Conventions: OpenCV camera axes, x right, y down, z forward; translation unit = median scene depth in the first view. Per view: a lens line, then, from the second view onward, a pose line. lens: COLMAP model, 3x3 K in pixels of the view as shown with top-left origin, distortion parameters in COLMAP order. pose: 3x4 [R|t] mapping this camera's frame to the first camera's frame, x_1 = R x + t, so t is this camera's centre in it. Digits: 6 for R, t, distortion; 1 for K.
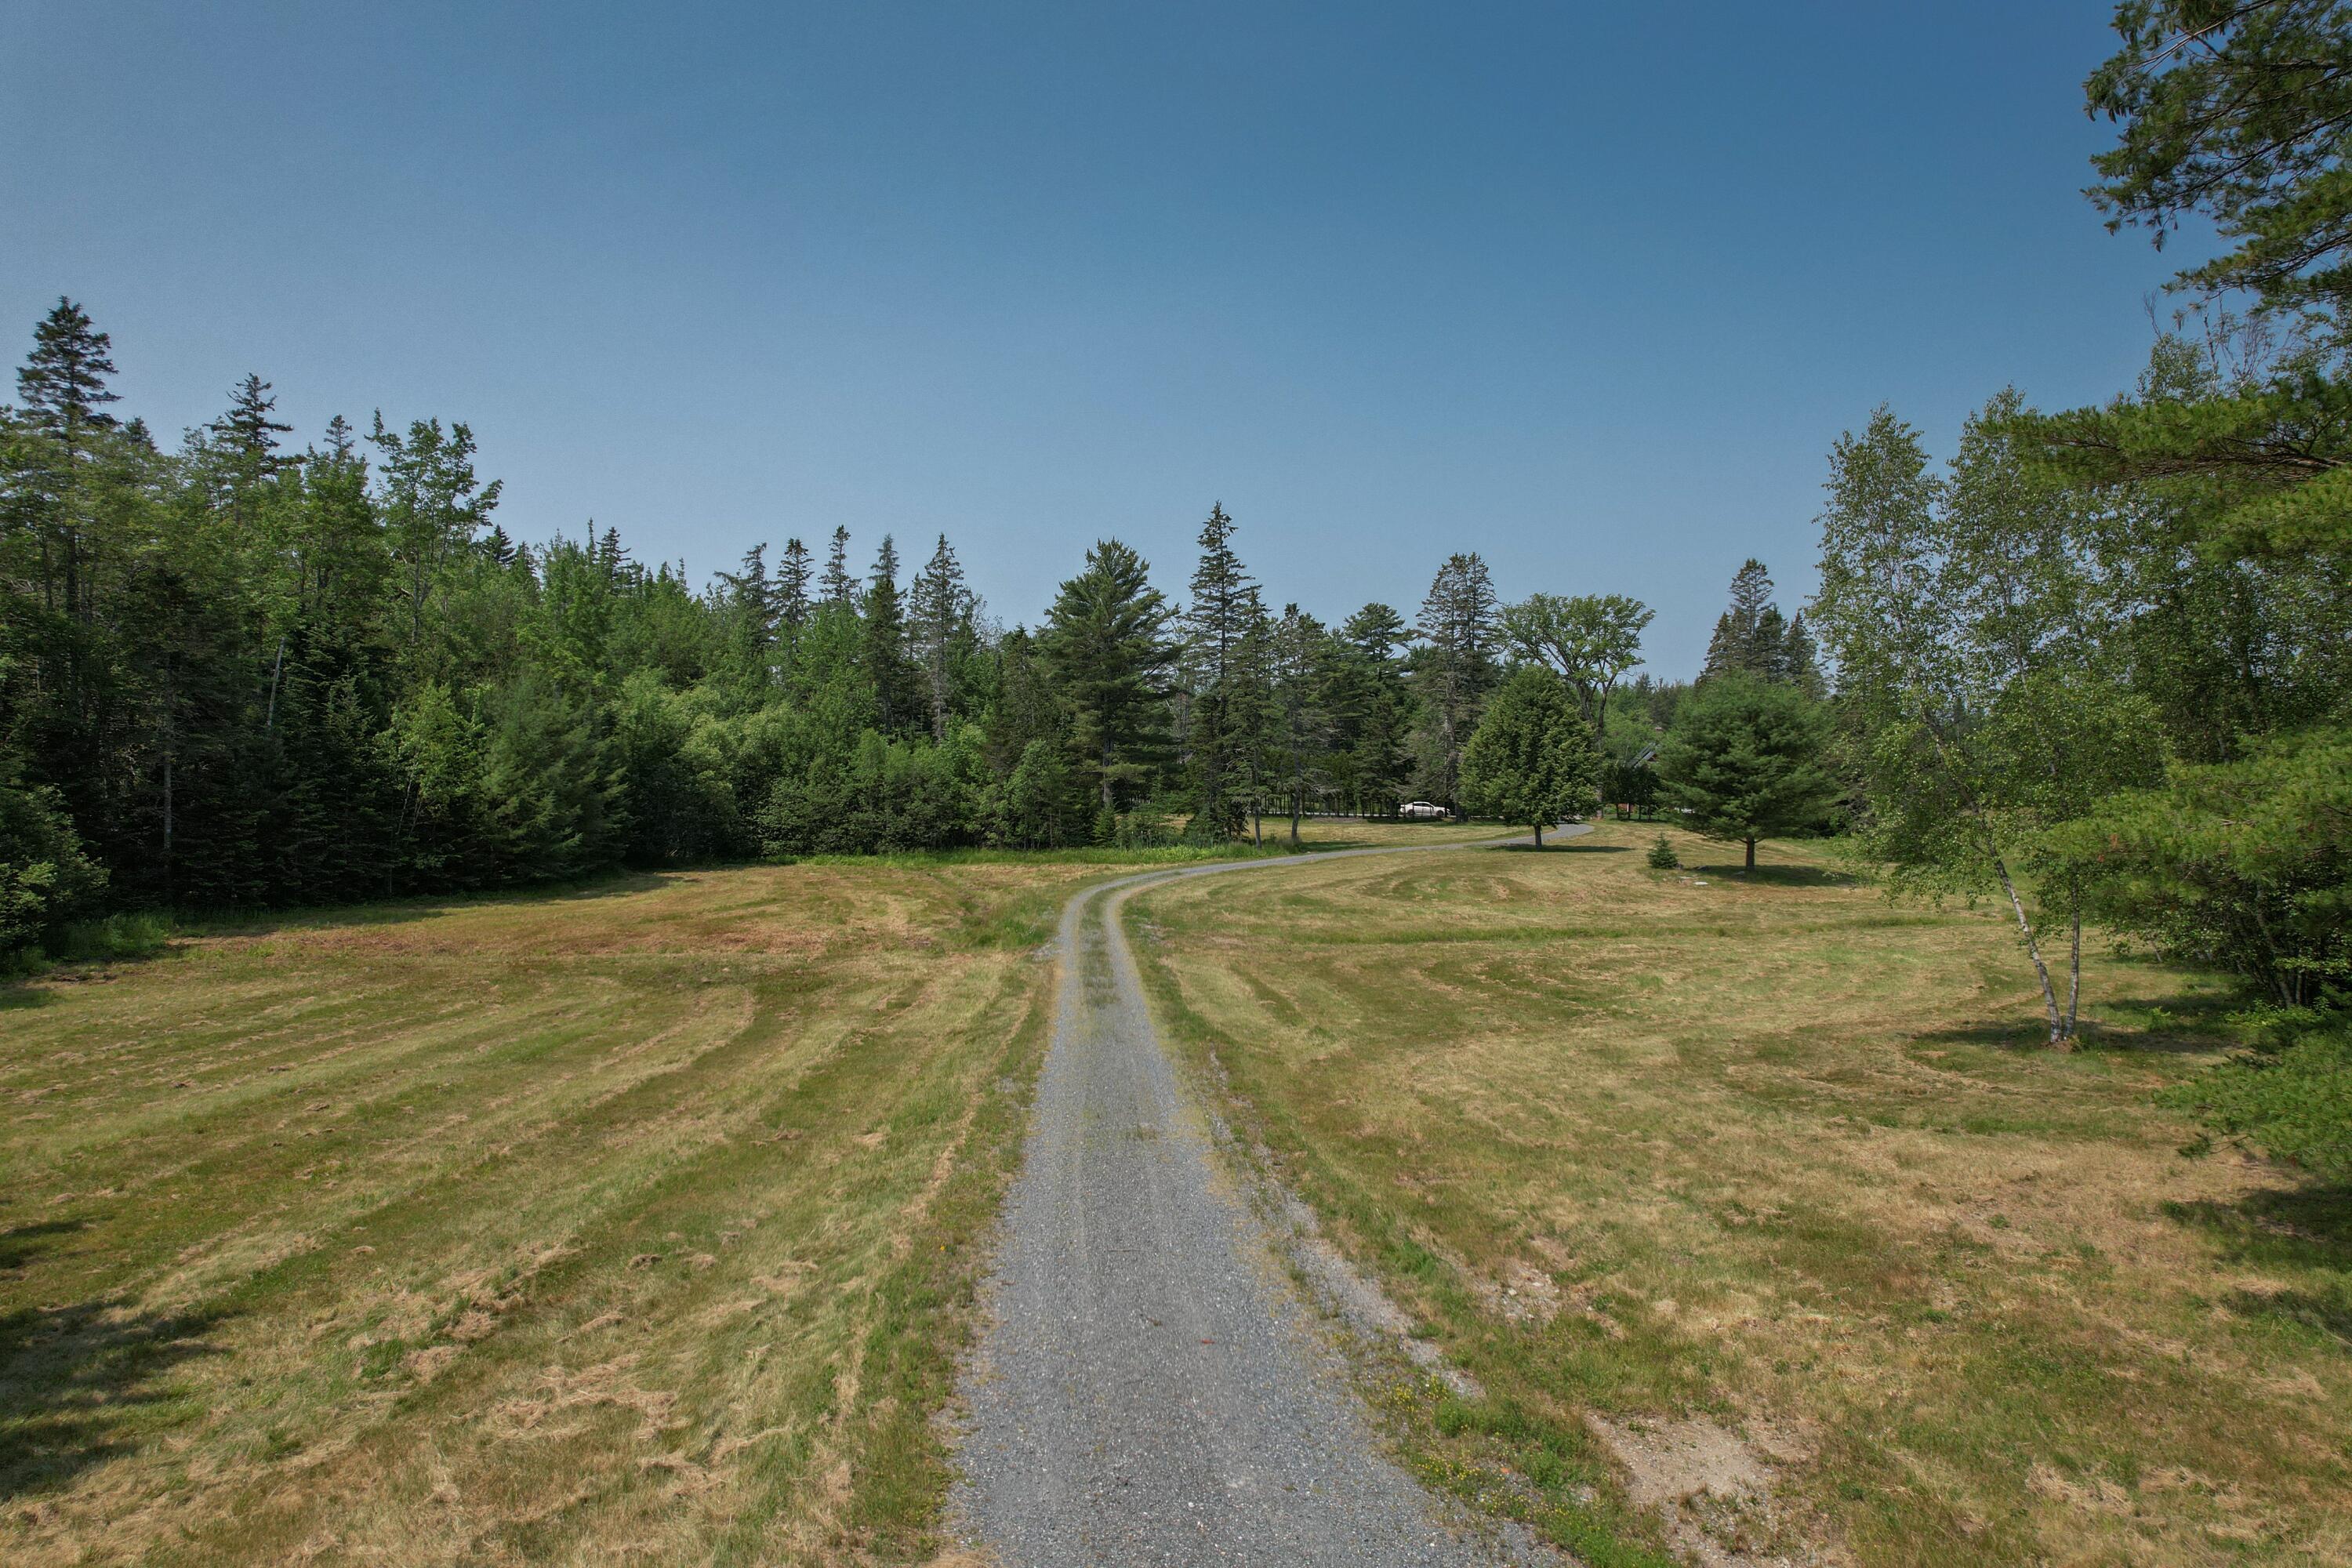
lens RADIAL K [[1512.8, 0, 1174.8], [0, 1512.8, 762.1], [0, 0, 1]] dist [-0.023660, -0.001158]
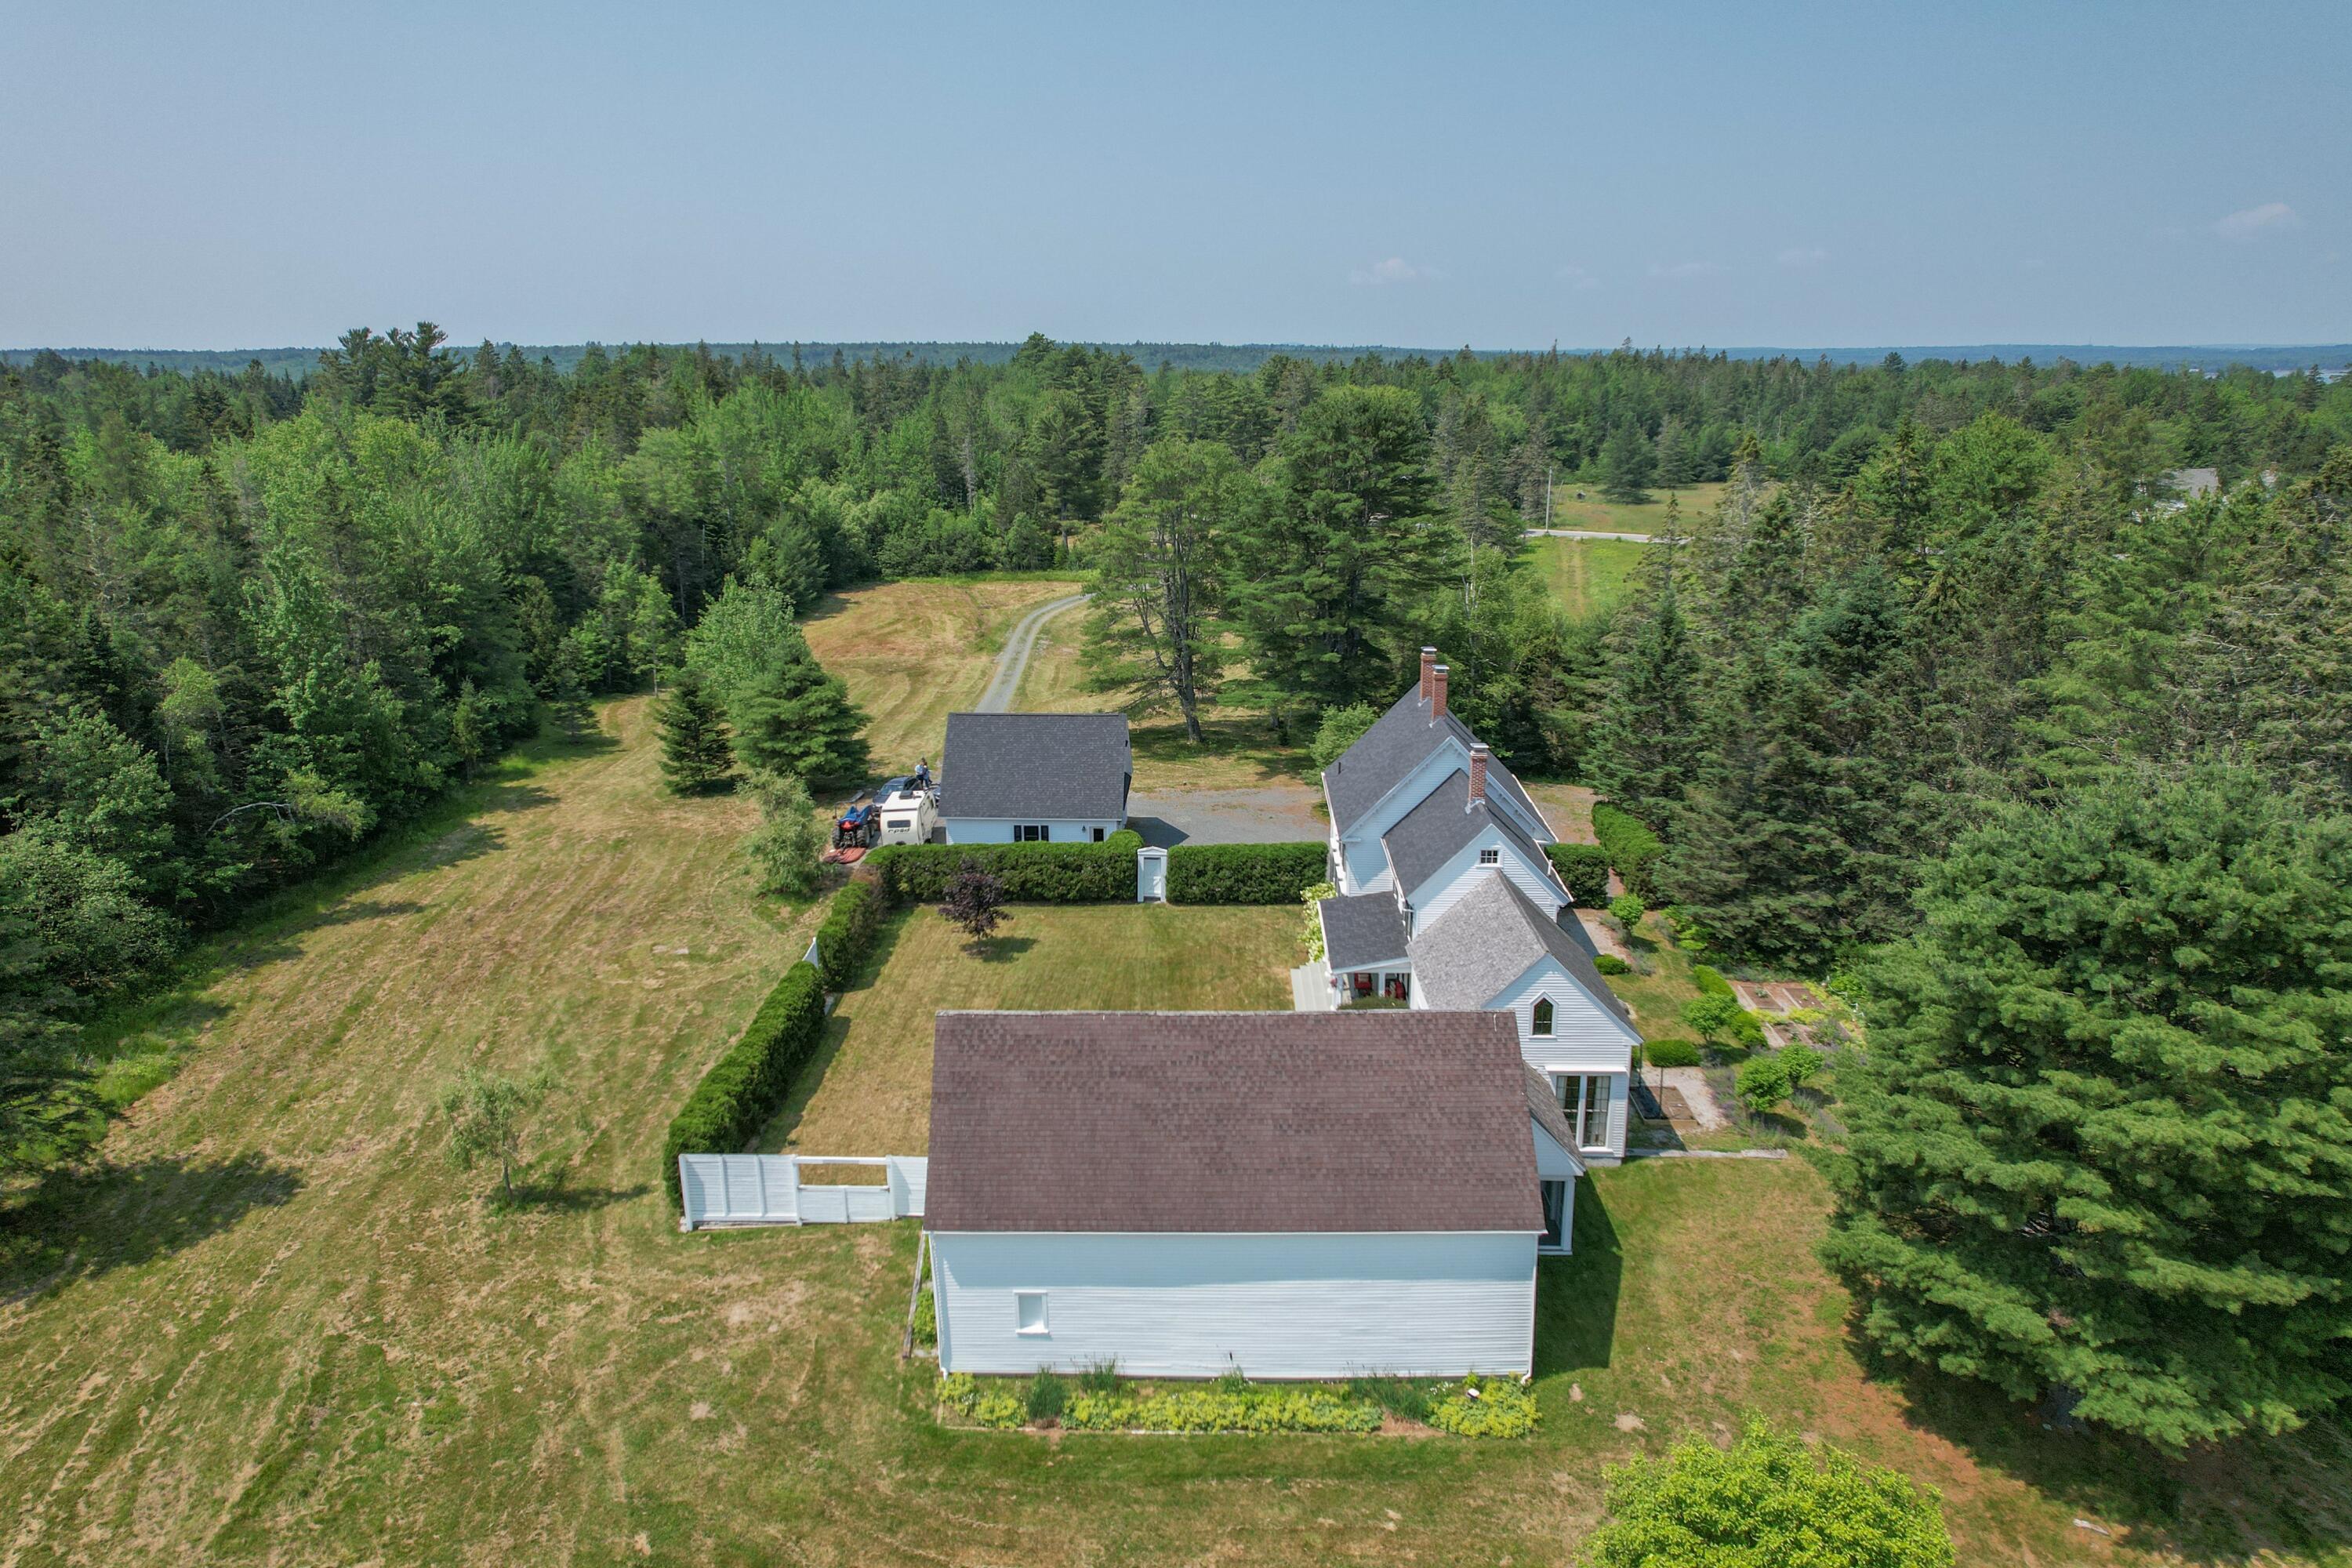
lens RADIAL K [[1512.8, 0, 1181.2], [0, 1512.8, 786.9], [0, 0, 1]] dist [-0.023660, -0.001158]
pose [[0.999283, 0.013199, -0.035481, 0.183678], [-0.002568, 0.958721, 0.284338, -0.229771], [0.037770, -0.284043, 0.958067, -0.918901]]
